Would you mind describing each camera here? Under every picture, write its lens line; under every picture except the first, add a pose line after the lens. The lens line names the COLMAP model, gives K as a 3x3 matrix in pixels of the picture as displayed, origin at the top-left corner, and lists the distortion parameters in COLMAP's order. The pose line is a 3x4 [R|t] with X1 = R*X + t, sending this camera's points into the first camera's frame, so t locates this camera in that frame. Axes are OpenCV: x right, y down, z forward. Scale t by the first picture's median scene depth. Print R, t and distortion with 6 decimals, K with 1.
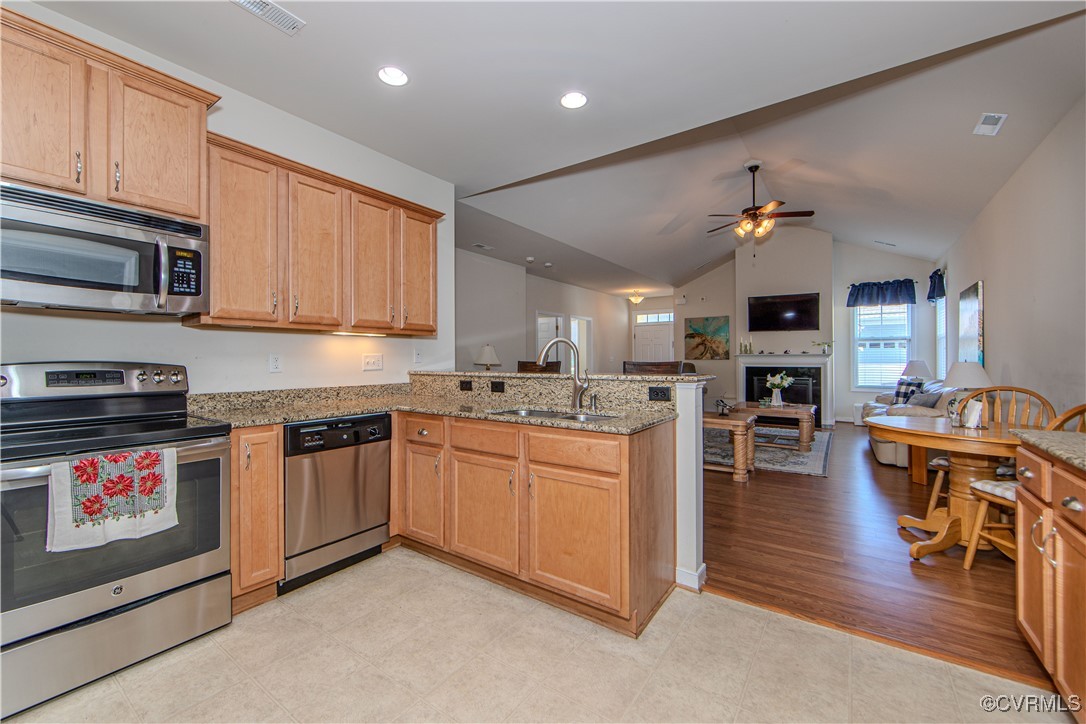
lens RADIAL K [[443.2, 0, 522.0], [0, 443.2, 355.5], [0, 0, 1]] dist [0.000298, 0.000091]
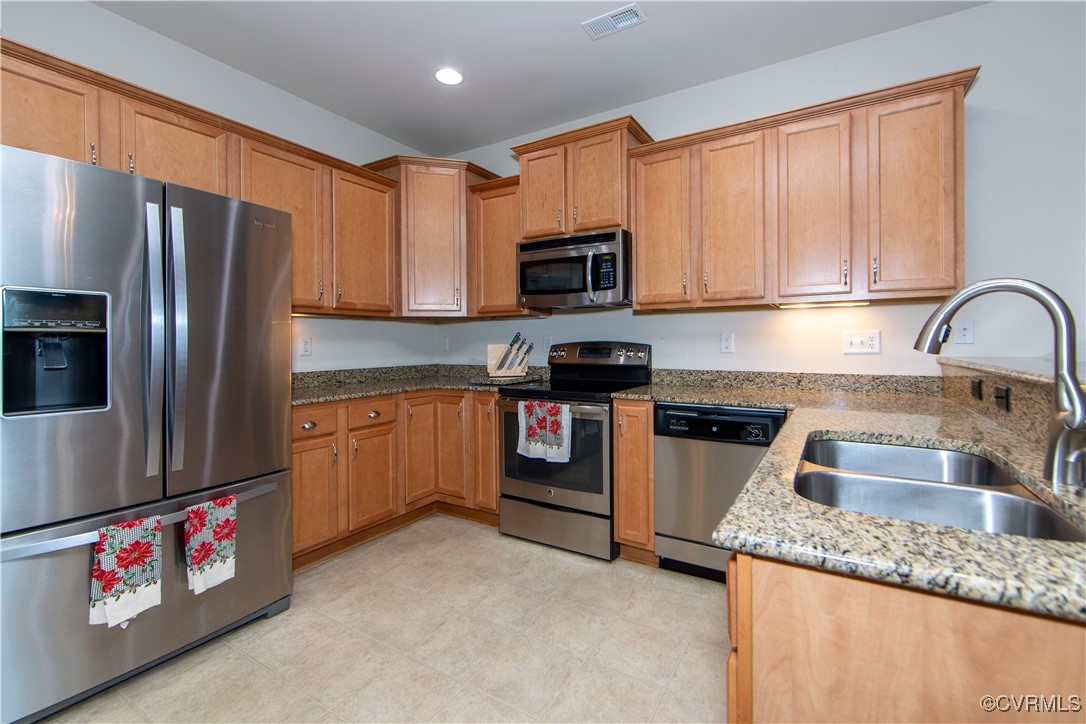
lens RADIAL K [[409.2, 0, 543.9], [0, 409.2, 346.2], [0, 0, 1]] dist [-0.000459, 0.000023]
pose [[0.150946, 0.007187, -0.988516, 0.371643], [0.011227, 0.999897, 0.008984, 0.014352], [0.988478, -0.012454, 0.150850, 0.627320]]
